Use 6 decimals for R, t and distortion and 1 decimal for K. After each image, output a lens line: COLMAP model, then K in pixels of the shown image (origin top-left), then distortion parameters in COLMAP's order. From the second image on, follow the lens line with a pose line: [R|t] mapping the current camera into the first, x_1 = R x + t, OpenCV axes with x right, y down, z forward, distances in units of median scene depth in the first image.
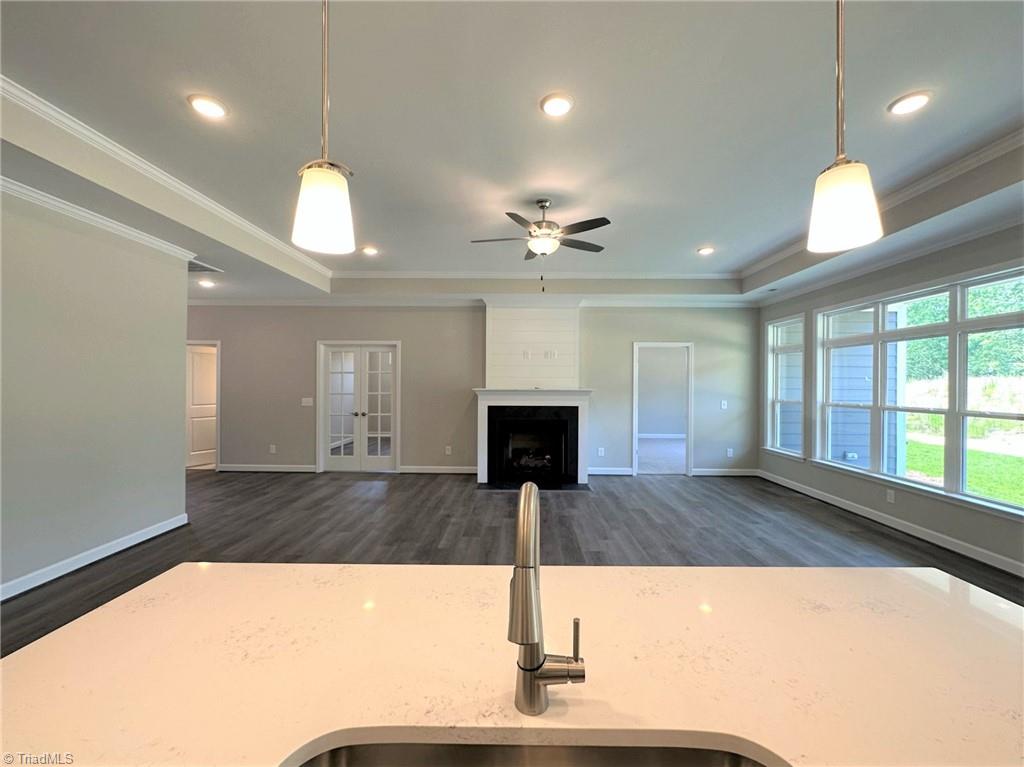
lens RADIAL K [[414.2, 0, 505.7], [0, 414.2, 382.8], [0, 0, 1]] dist [0.006493, -0.000200]
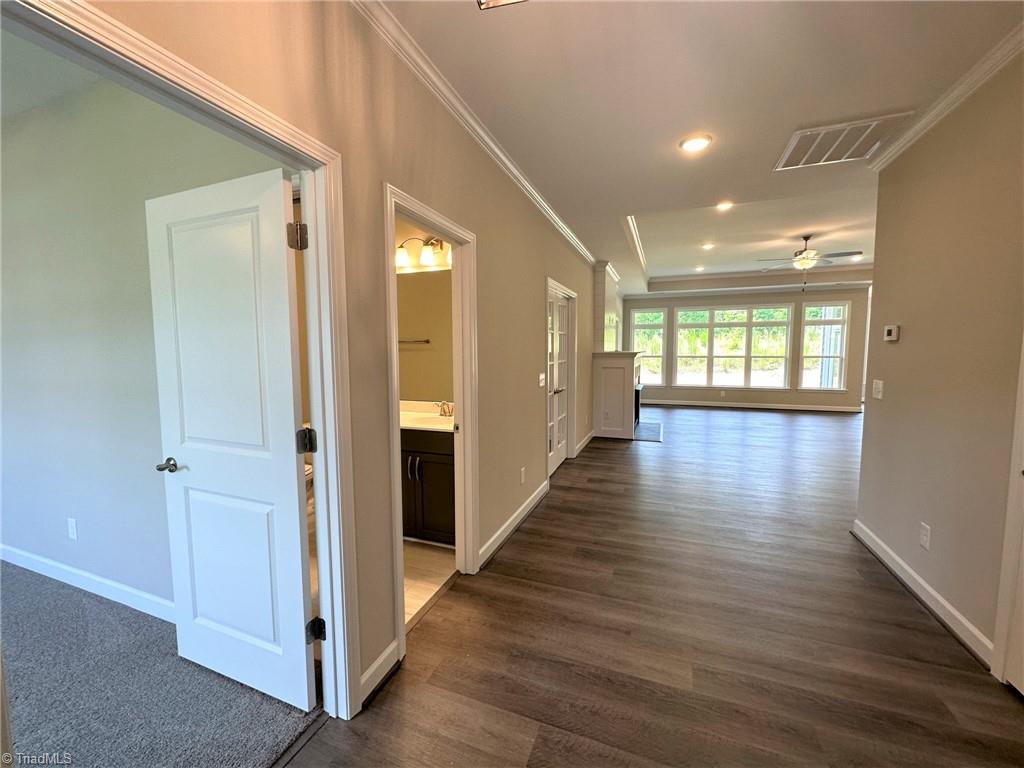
lens RADIAL K [[414.2, 0, 508.6], [0, 414.2, 386.4], [0, 0, 1]] dist [0.006493, -0.000200]
pose [[0.331633, -0.098013, 0.938303, -1.361130], [-0.003996, 0.994434, 0.105288, -0.010081], [-0.943400, -0.038667, 0.329395, 1.102293]]
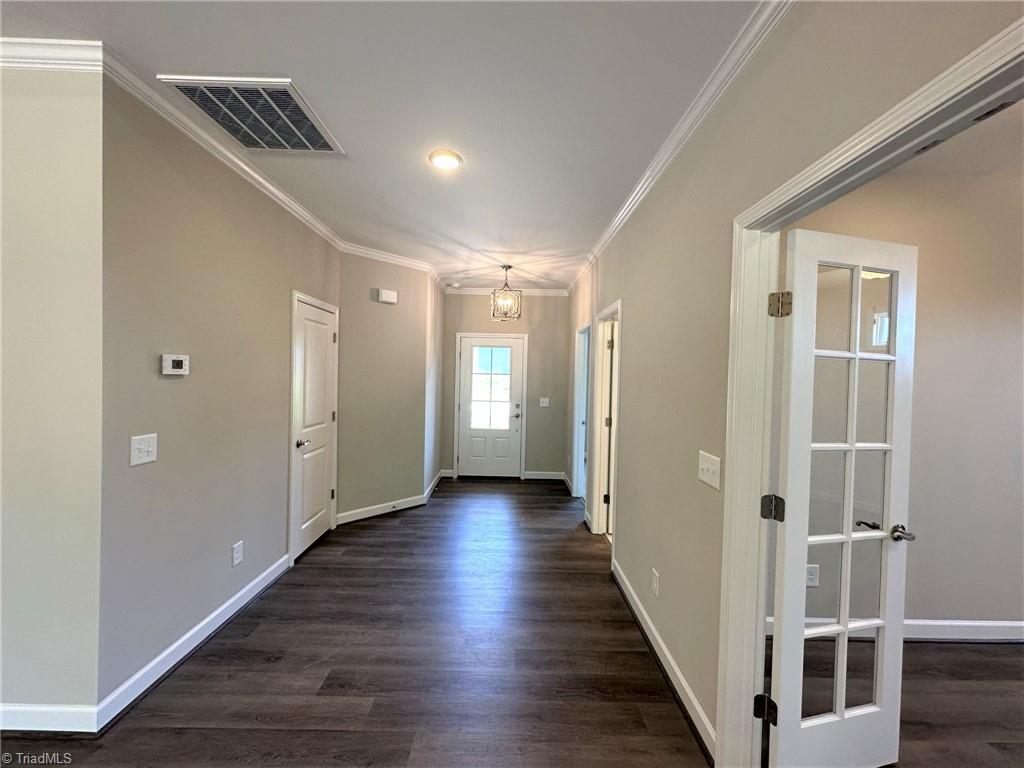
lens RADIAL K [[414.2, 0, 511.9], [0, 414.2, 383.8], [0, 0, 1]] dist [0.006493, -0.000200]
pose [[0.045527, 0.007070, -0.998938, -0.286304], [-0.010446, 0.999924, 0.006601, -0.011780], [0.998908, 0.010135, 0.045598, 1.118649]]
